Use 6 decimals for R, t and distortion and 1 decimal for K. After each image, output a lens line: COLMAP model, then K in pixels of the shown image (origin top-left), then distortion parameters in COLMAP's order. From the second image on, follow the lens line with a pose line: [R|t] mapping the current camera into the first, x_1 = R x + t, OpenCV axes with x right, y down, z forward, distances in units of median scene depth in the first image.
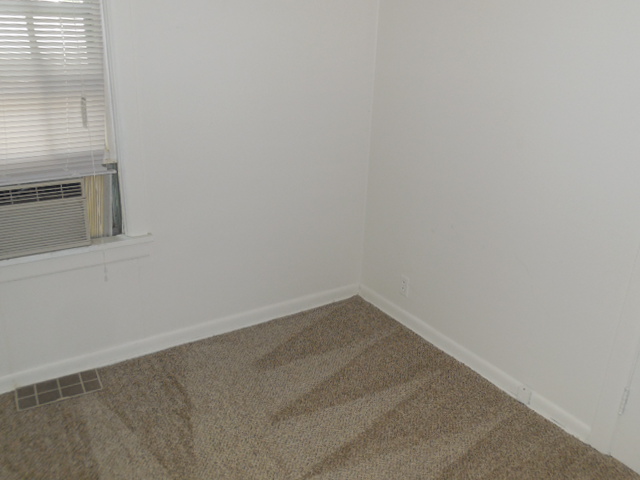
lens RADIAL K [[569.0, 0, 320.1], [0, 569.0, 238.9], [0, 0, 1]] dist [-0.007402, -0.003104]
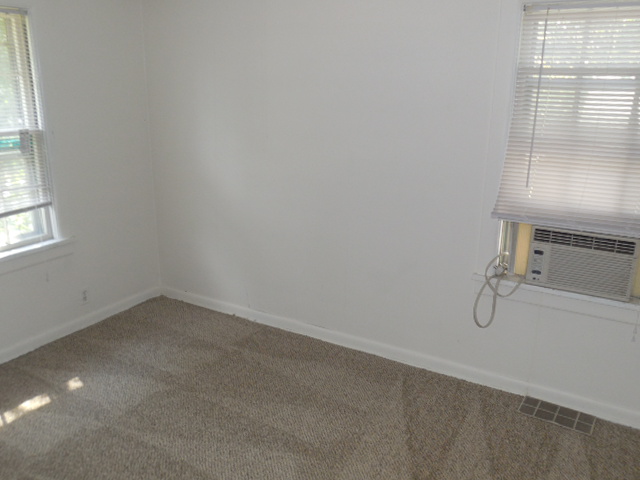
lens RADIAL K [[569.0, 0, 320.7], [0, 569.0, 240.7], [0, 0, 1]] dist [-0.007402, -0.003104]
pose [[0.423909, 0.216429, -0.879466, 0.260479], [-0.327608, 0.941920, 0.073889, 0.012254], [0.844378, 0.256797, 0.470192, -0.004260]]
